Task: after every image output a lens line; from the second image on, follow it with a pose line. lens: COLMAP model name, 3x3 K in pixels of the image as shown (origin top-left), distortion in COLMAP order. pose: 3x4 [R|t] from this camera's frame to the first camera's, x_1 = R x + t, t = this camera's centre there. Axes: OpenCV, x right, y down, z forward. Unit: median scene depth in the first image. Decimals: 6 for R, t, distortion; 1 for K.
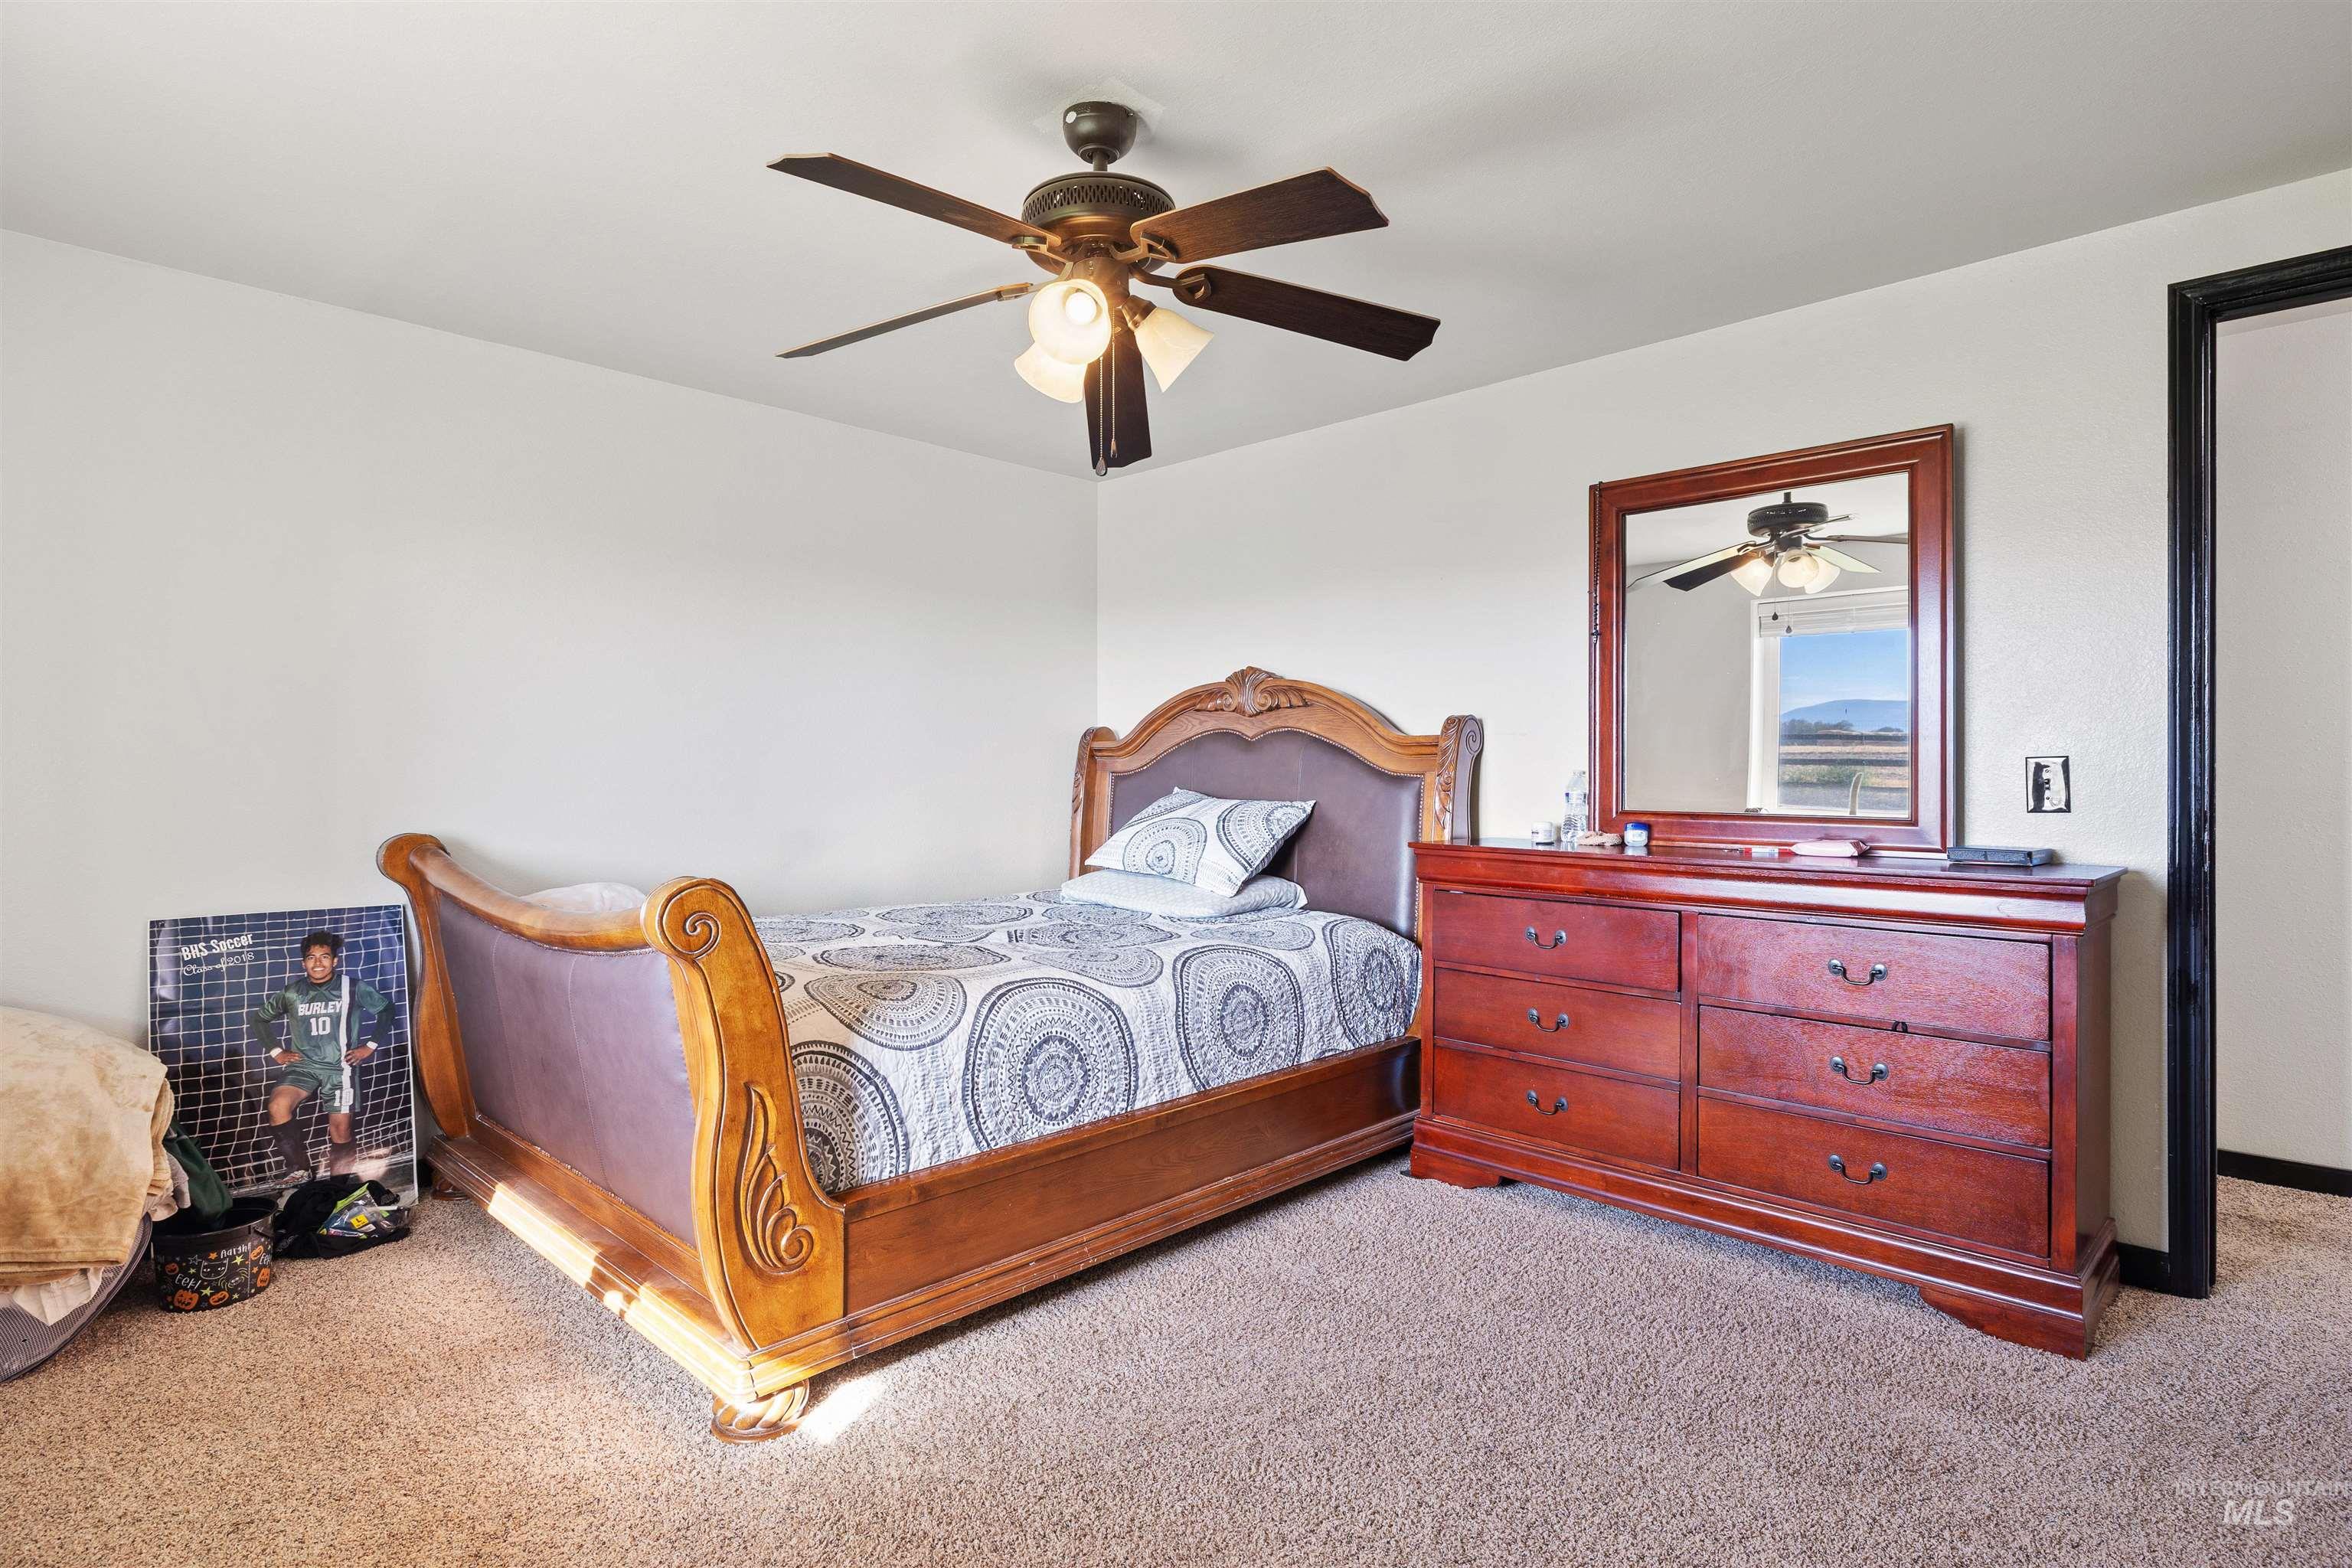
lens RADIAL K [[1207.9, 0, 1181.5], [0, 1207.9, 777.7], [0, 0, 1]] dist [-0.004464, 0.000101]
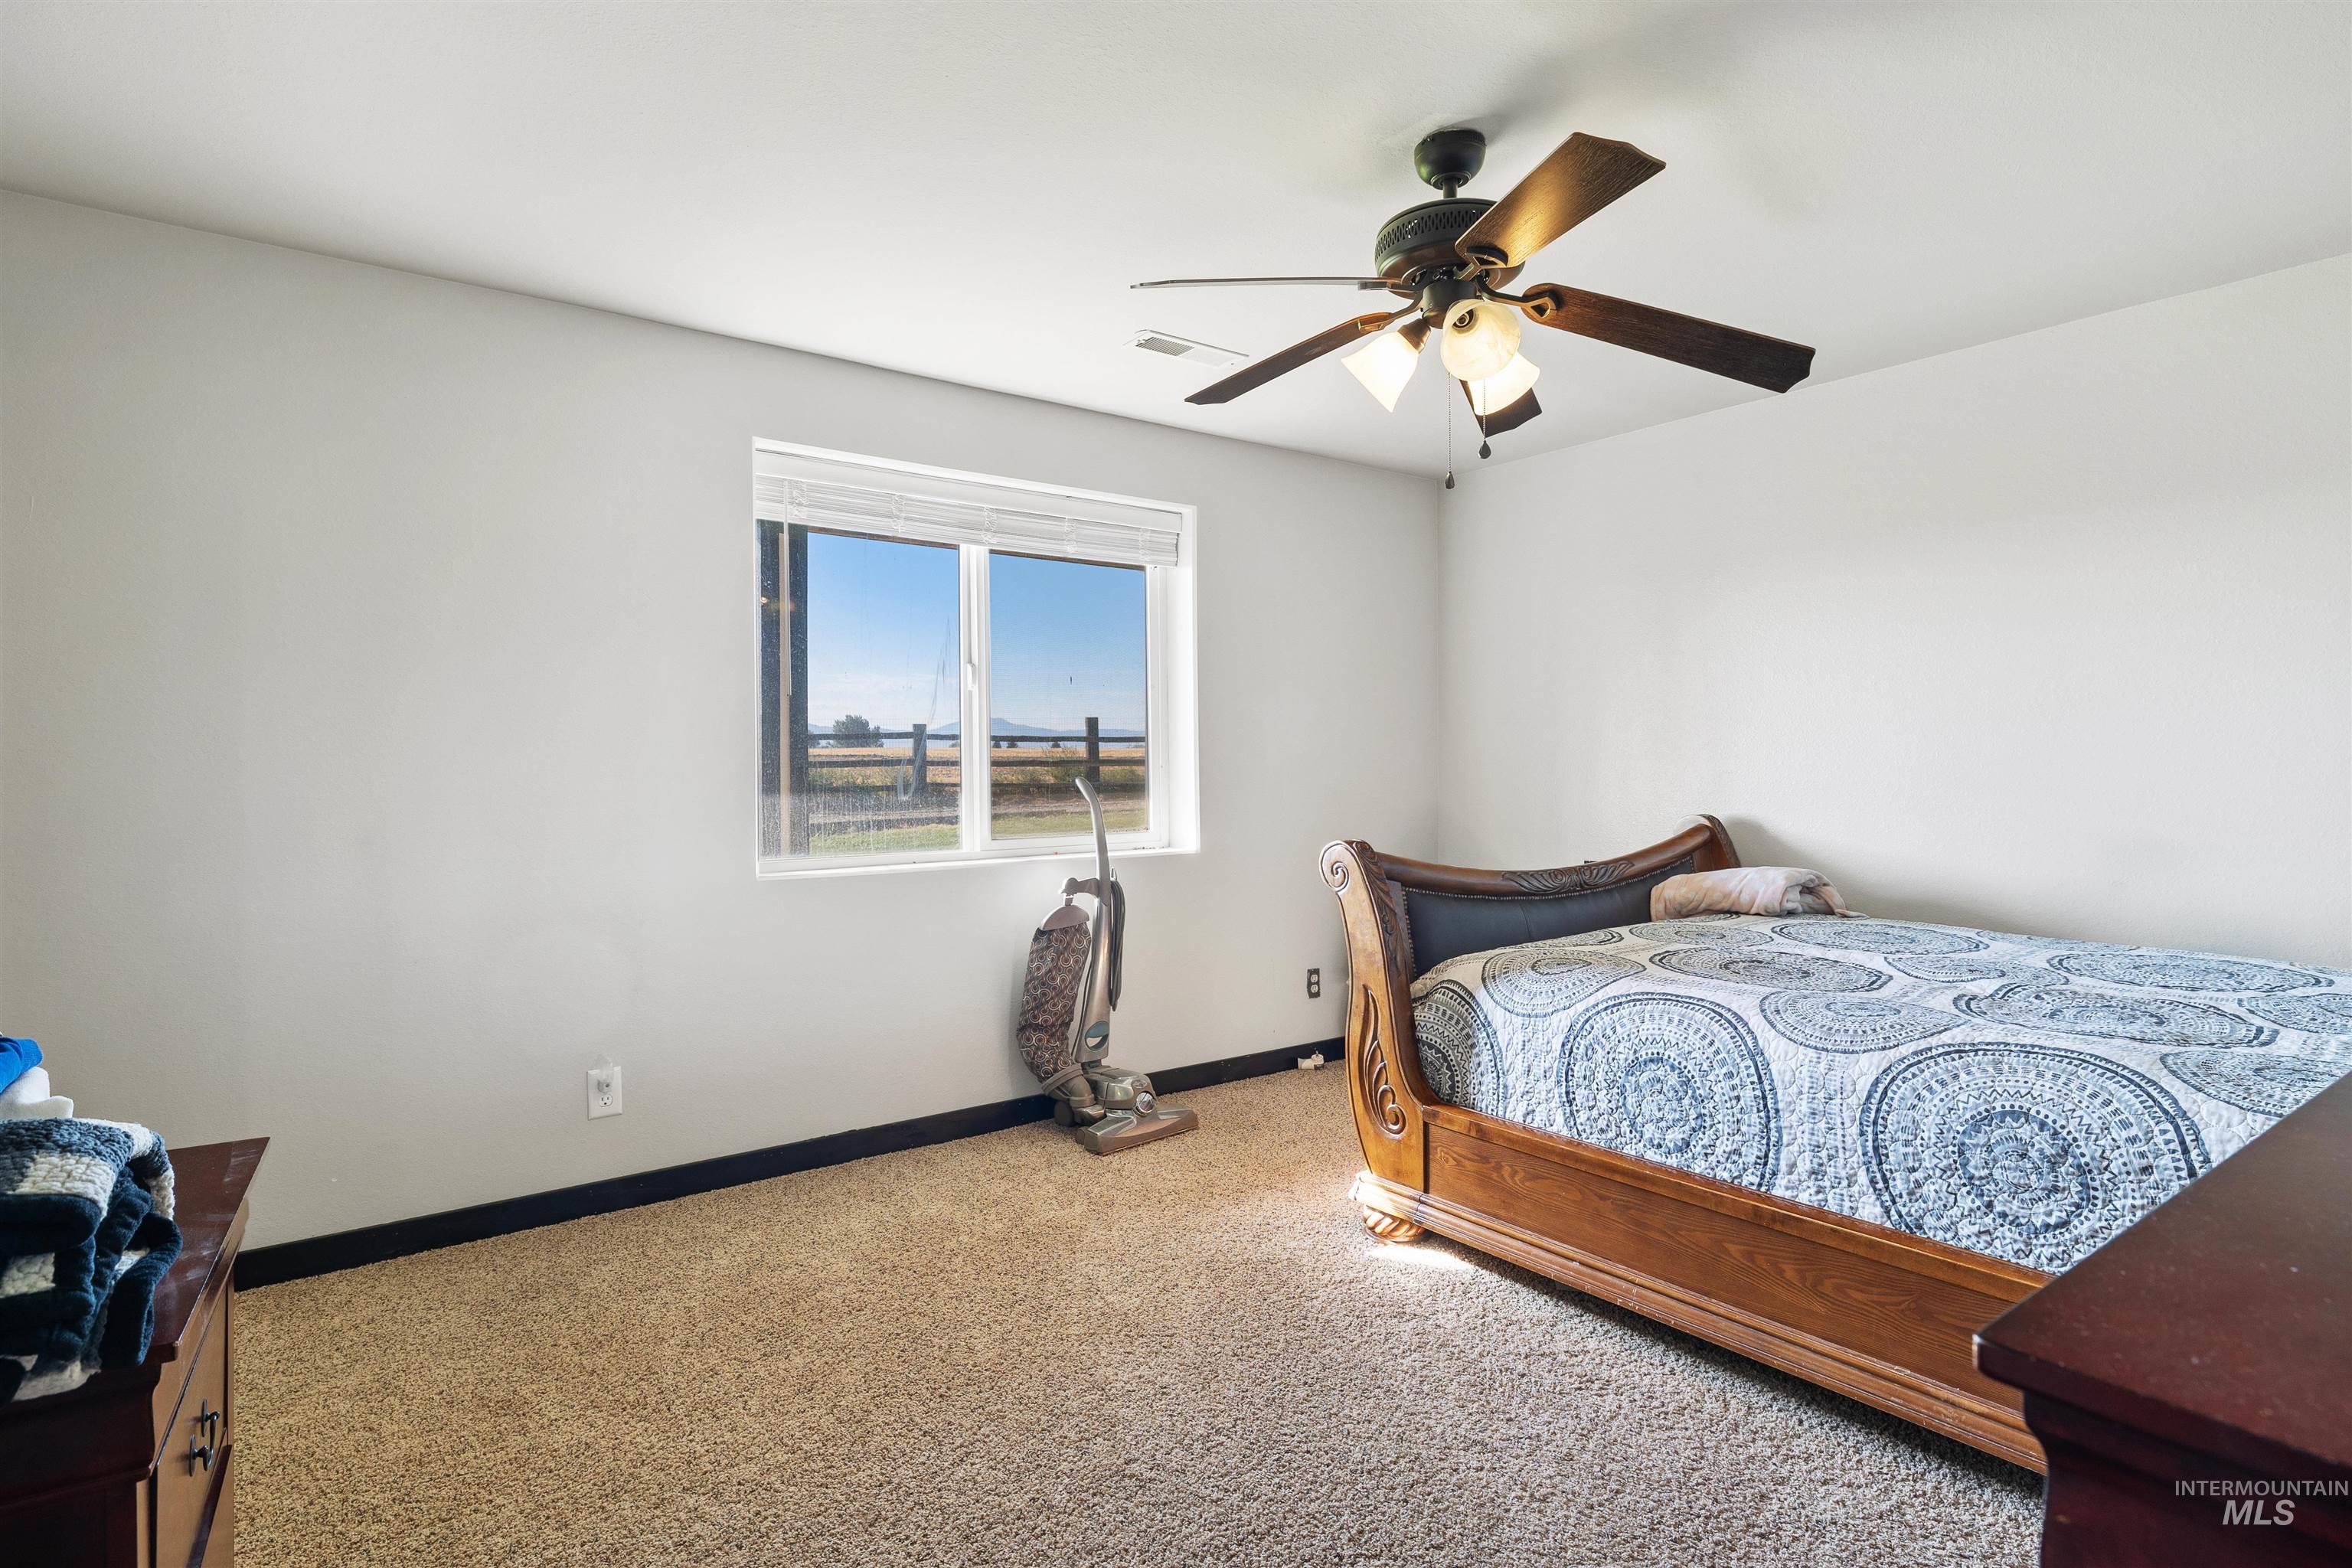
lens RADIAL K [[1207.9, 0, 1181.5], [0, 1207.9, 777.7], [0, 0, 1]] dist [-0.004464, 0.000101]
pose [[-0.161054, 0.008049, -0.986913, 0.864517], [-0.002395, 0.999961, 0.008546, -0.006699], [0.986943, 0.003740, -0.161029, 0.793399]]
